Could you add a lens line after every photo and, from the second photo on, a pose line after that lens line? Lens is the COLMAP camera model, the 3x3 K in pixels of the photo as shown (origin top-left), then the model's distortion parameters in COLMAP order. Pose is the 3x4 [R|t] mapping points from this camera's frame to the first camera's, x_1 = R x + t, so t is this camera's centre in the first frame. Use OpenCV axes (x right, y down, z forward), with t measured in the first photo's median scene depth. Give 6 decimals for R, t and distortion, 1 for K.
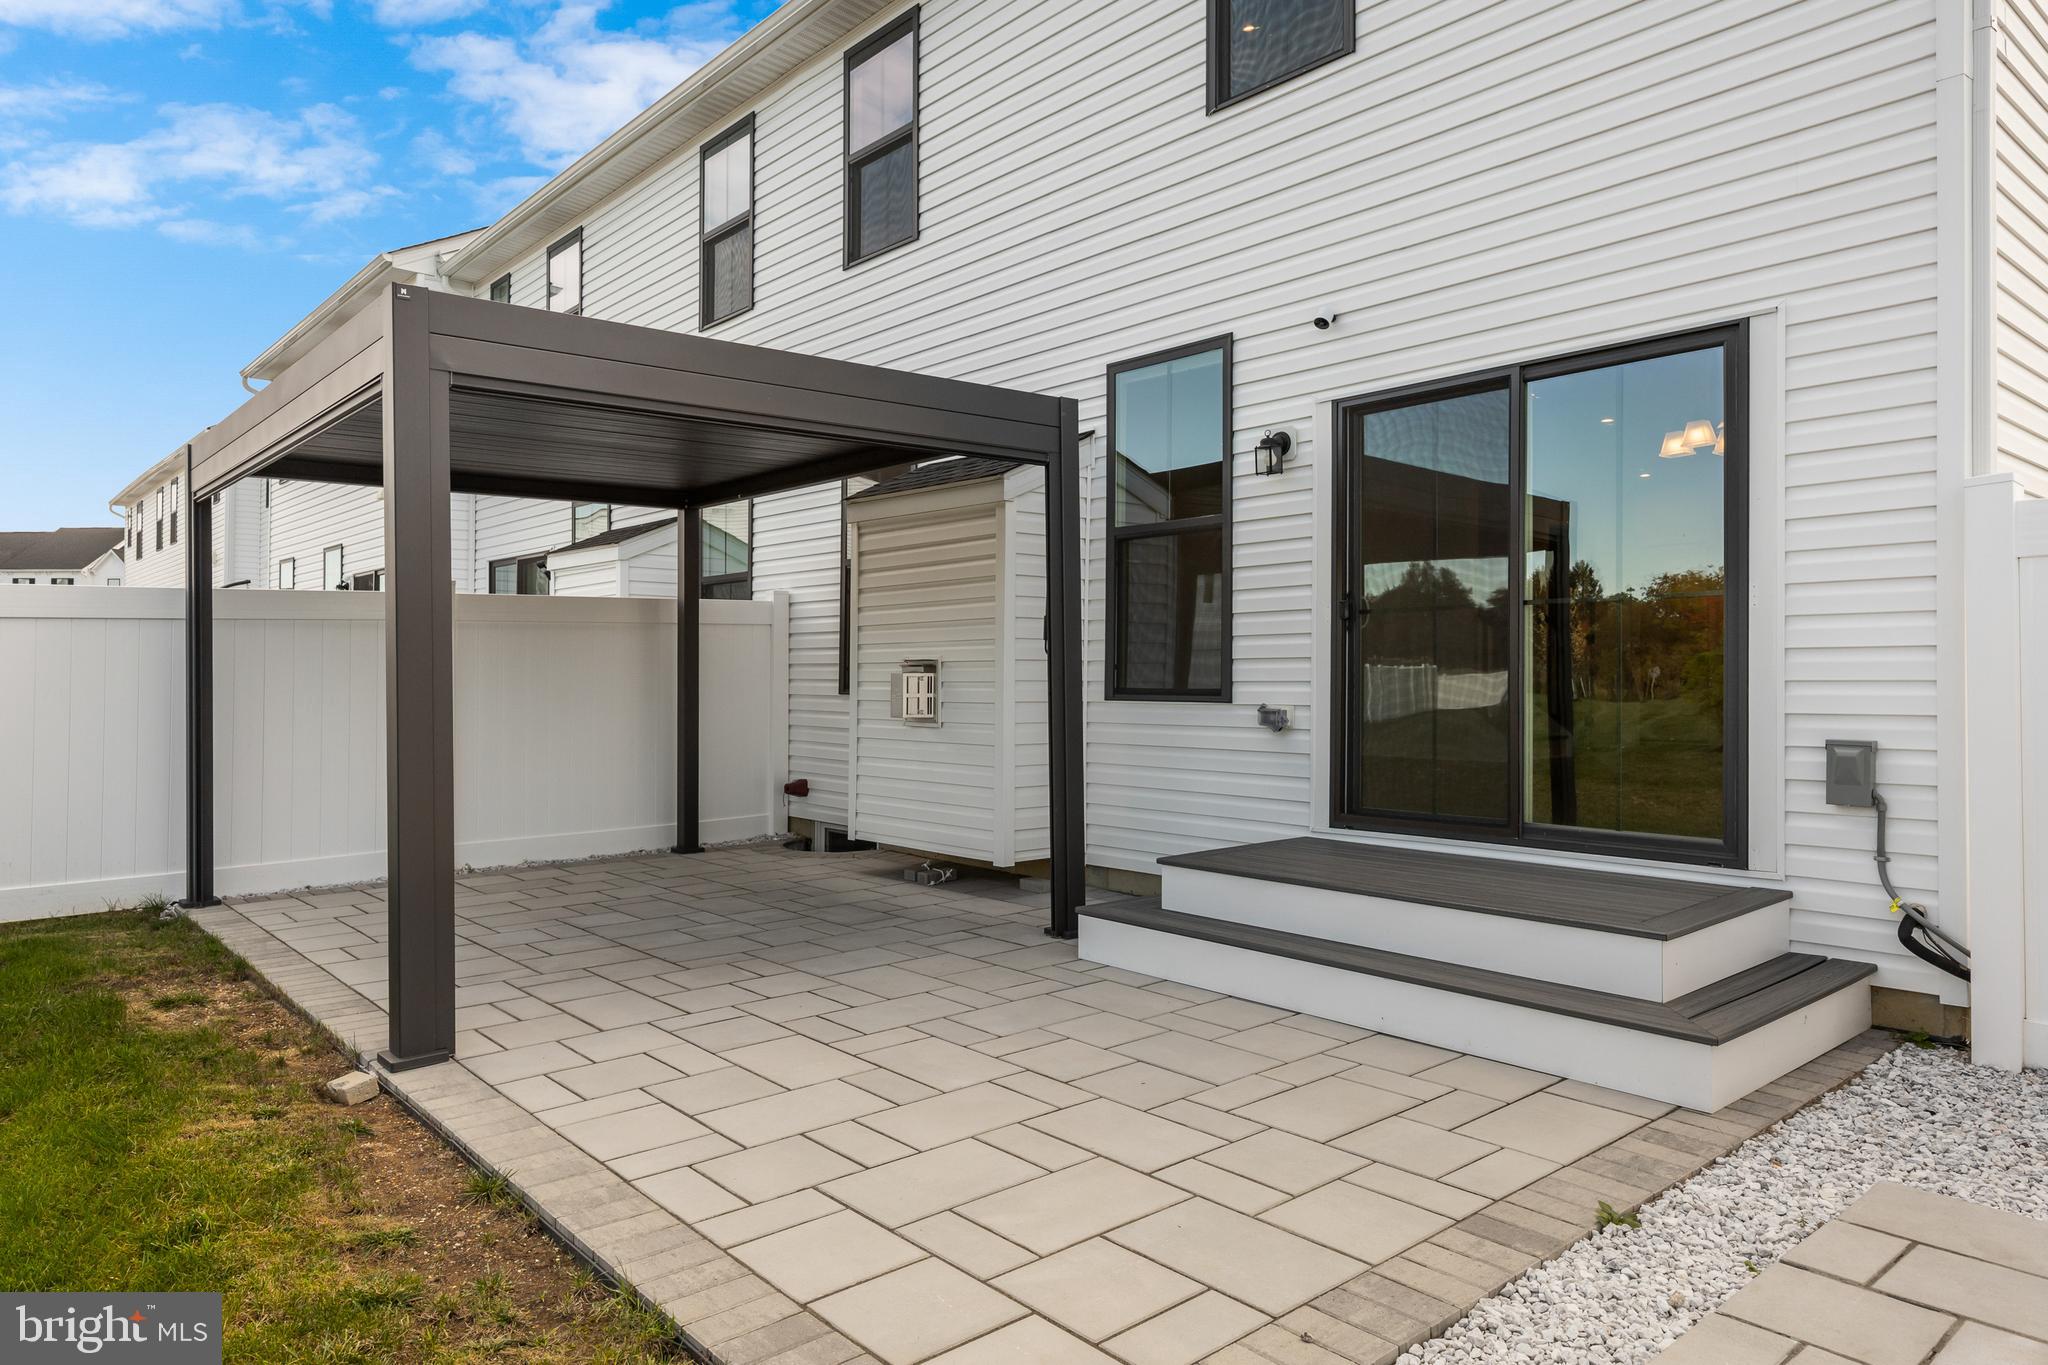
lens RADIAL K [[1275.5, 0, 1024.0], [0, 1275.5, 682.5], [0, 0, 1]] dist [0.001729, 0.002062]
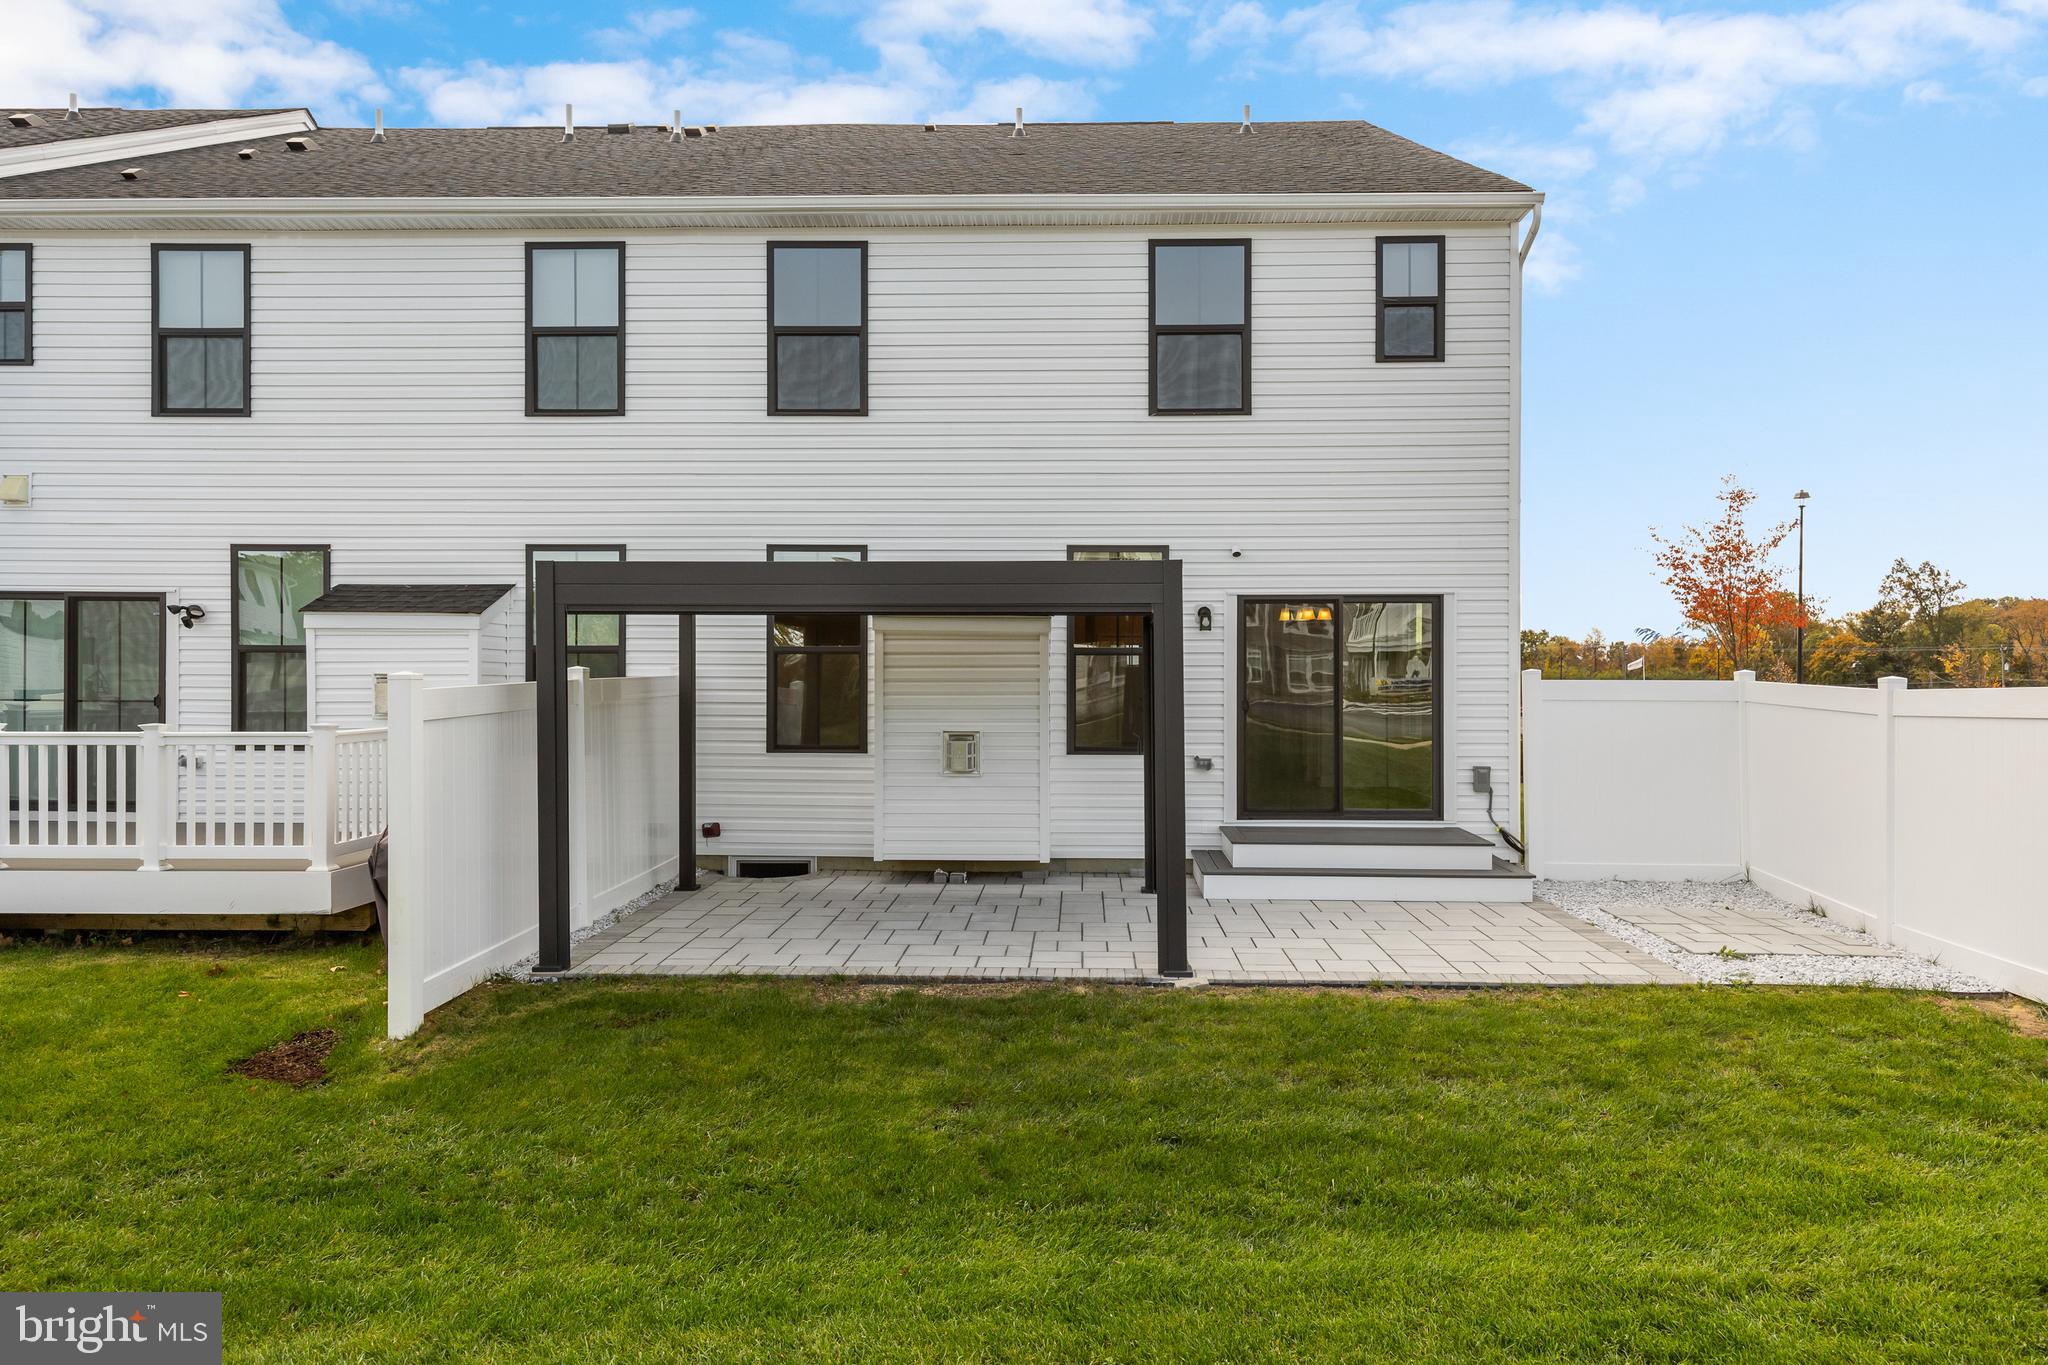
lens RADIAL K [[1275.5, 0, 1024.0], [0, 1275.5, 682.5], [0, 0, 1]] dist [0.001729, 0.002062]
pose [[0.691821, -0.002965, 0.722063, -1.314430], [0.001450, 0.999995, 0.002717, -0.093907], [-0.722068, -0.000833, 0.691822, -0.081184]]
